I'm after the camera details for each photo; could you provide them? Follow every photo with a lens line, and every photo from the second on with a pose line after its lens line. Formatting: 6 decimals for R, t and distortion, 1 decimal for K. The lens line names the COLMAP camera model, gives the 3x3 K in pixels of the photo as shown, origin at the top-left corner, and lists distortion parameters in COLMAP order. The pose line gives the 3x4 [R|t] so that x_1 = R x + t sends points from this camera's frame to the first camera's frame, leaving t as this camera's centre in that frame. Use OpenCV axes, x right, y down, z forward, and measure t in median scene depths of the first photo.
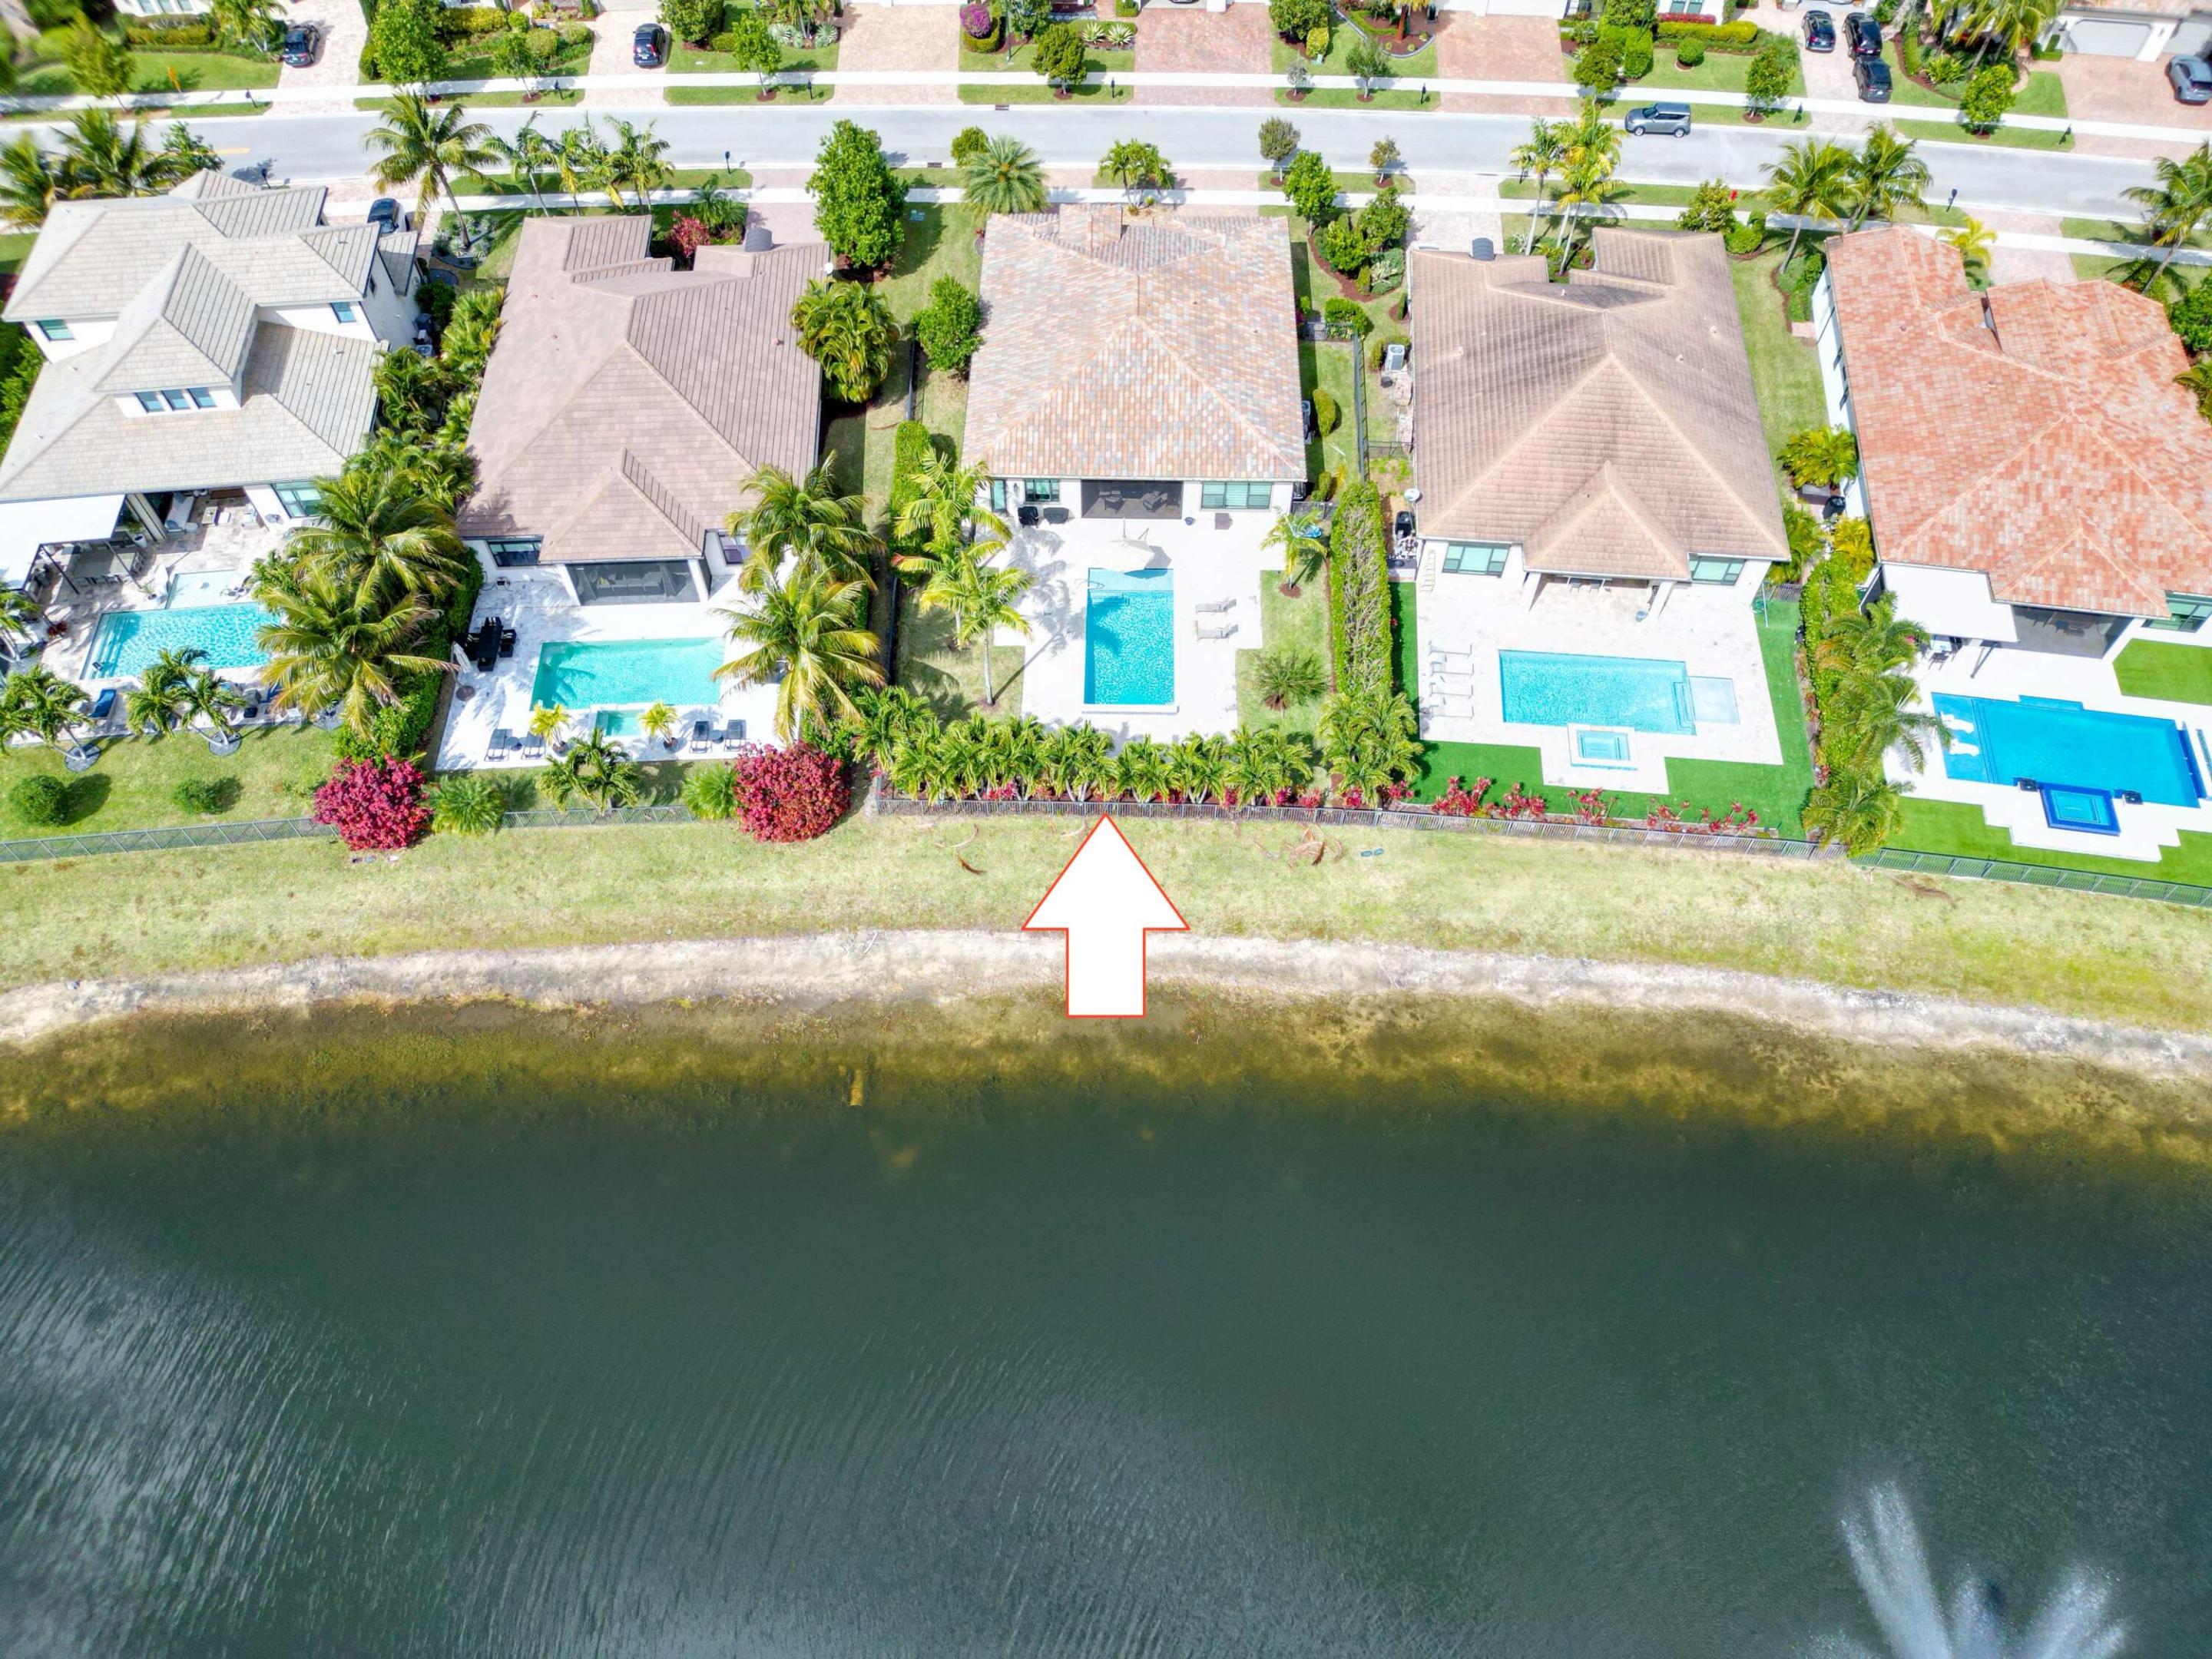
lens RADIAL K [[1593.8, 0, 1106.0], [0, 1593.8, 829.5], [0, 0, 1]] dist [0.070120, -0.059971]
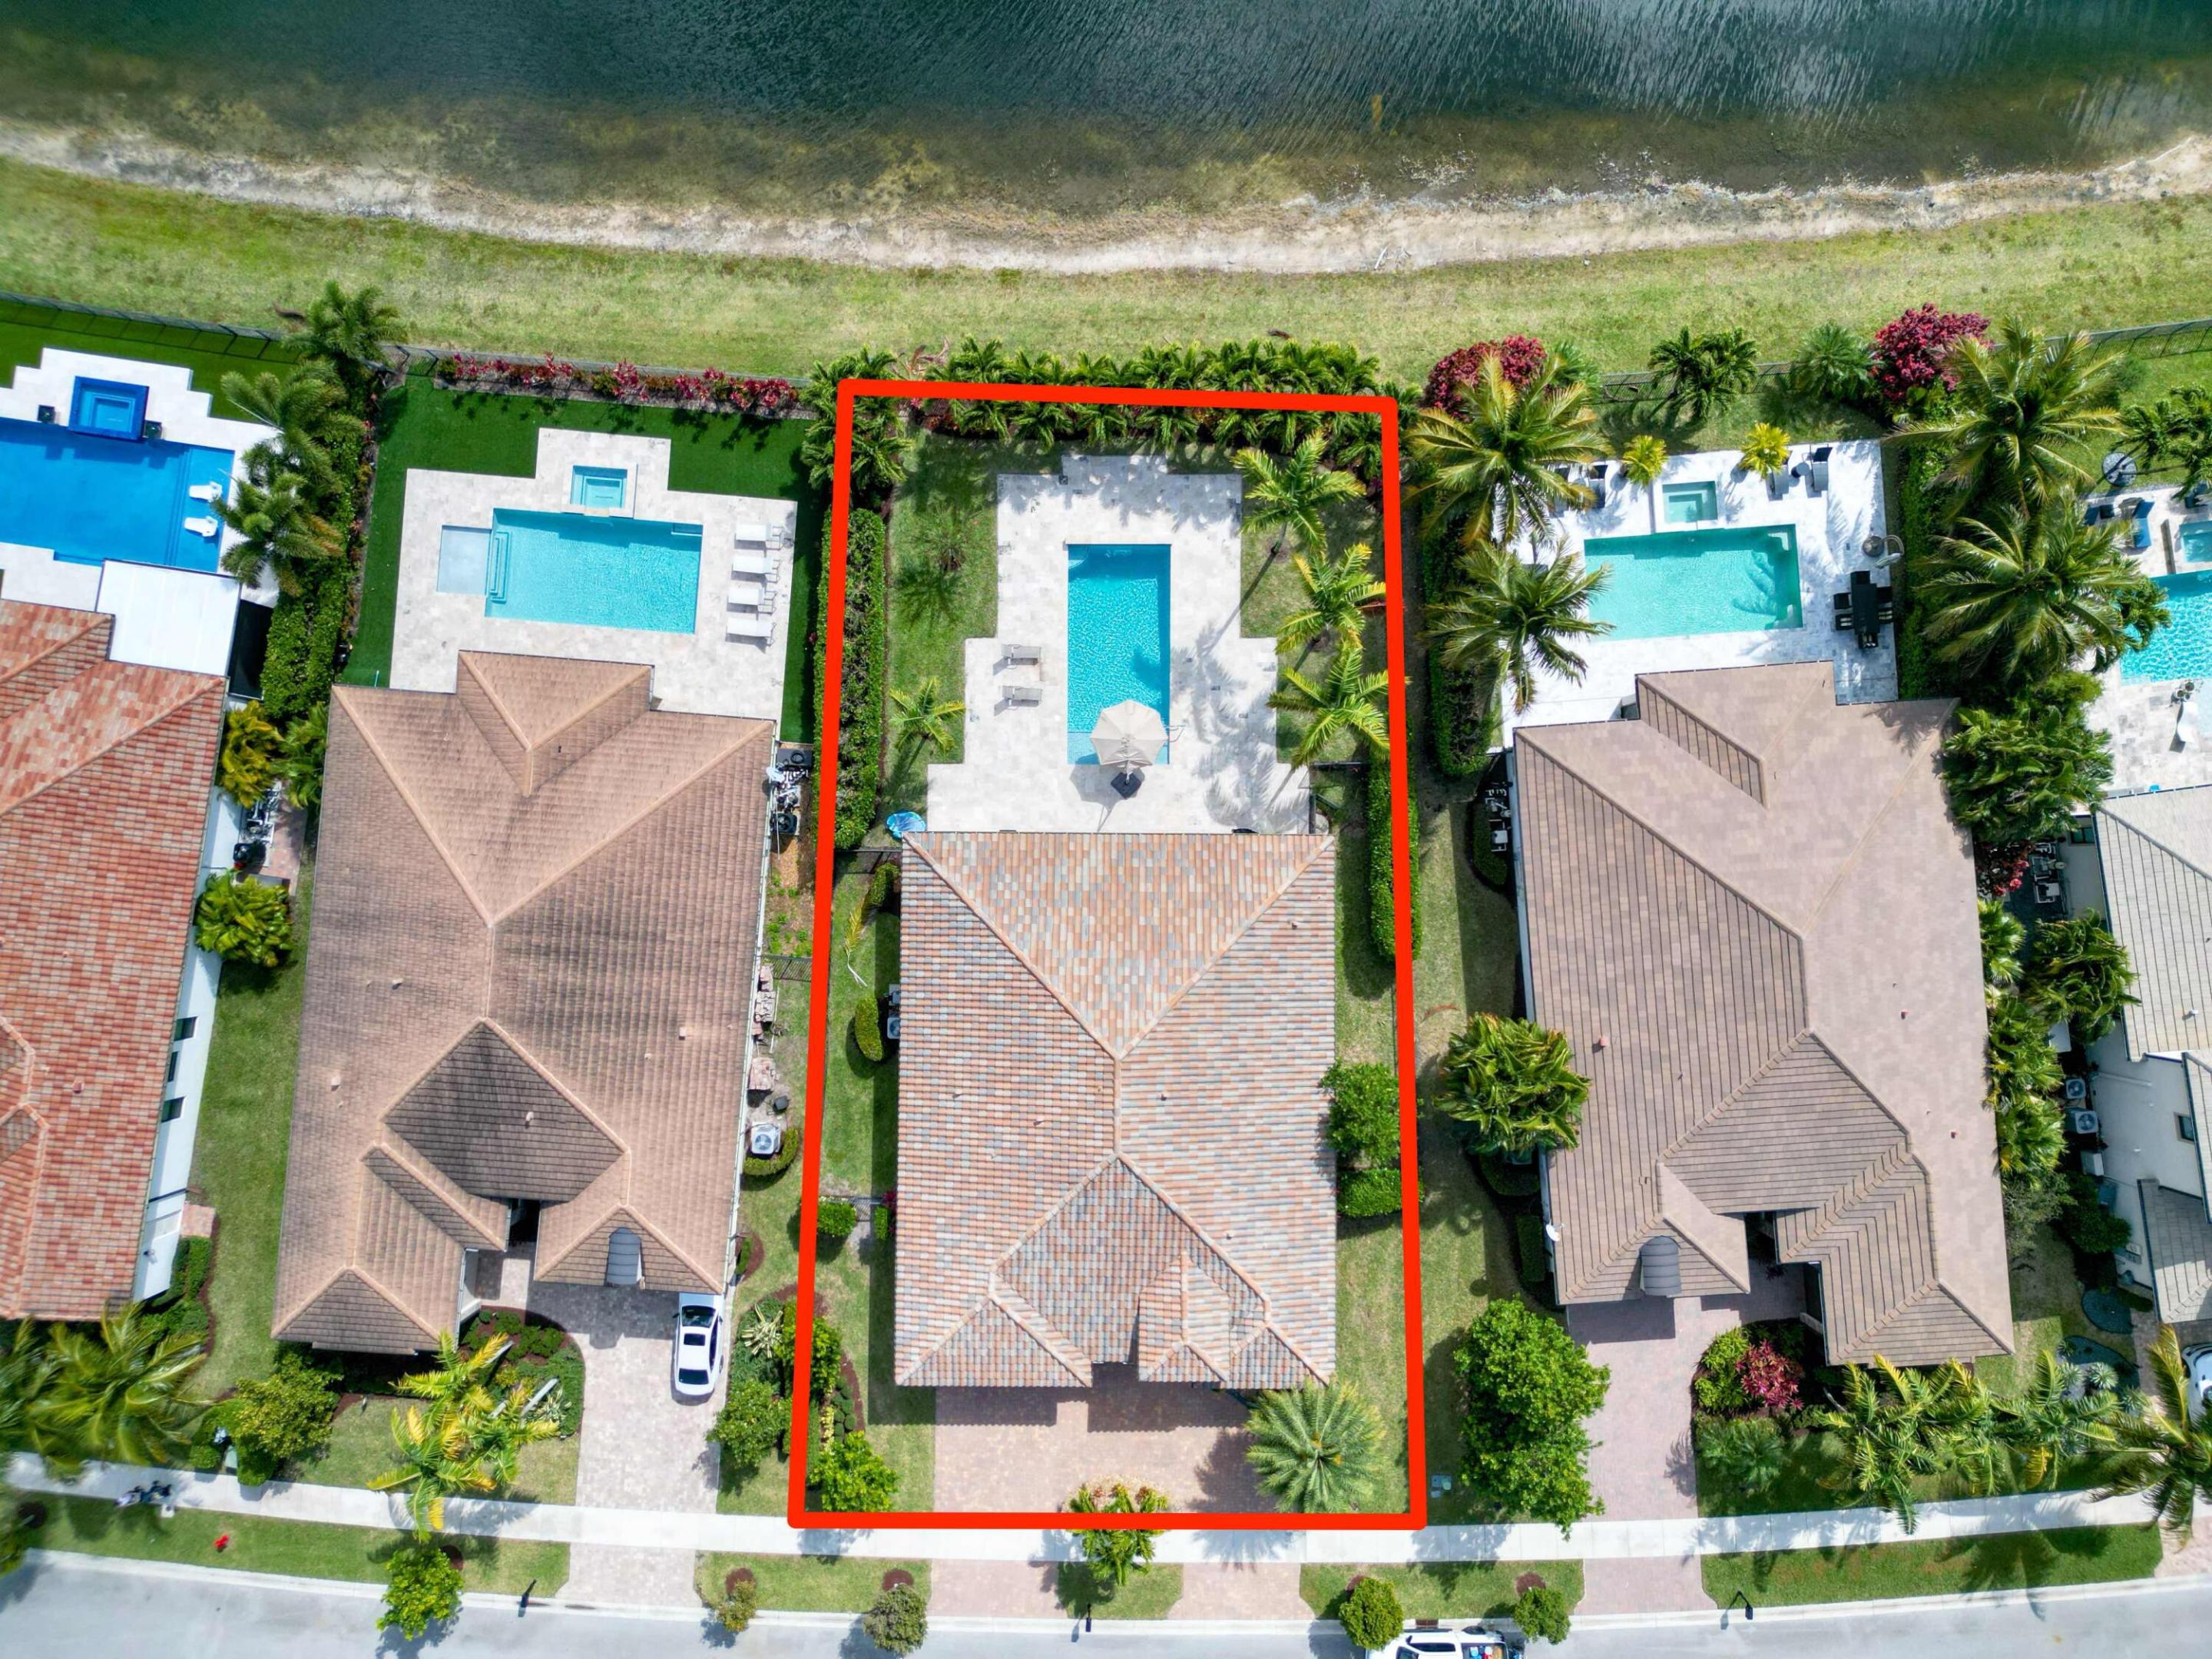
lens RADIAL K [[1593.8, 0, 1106.0], [0, 1593.8, 829.5], [0, 0, 1]] dist [0.070120, -0.059971]
pose [[-0.999862, 0.015573, 0.005730, 0.020314], [-0.008919, -0.795548, 0.605825, -0.768985], [0.013993, 0.605691, 0.795577, 0.399983]]
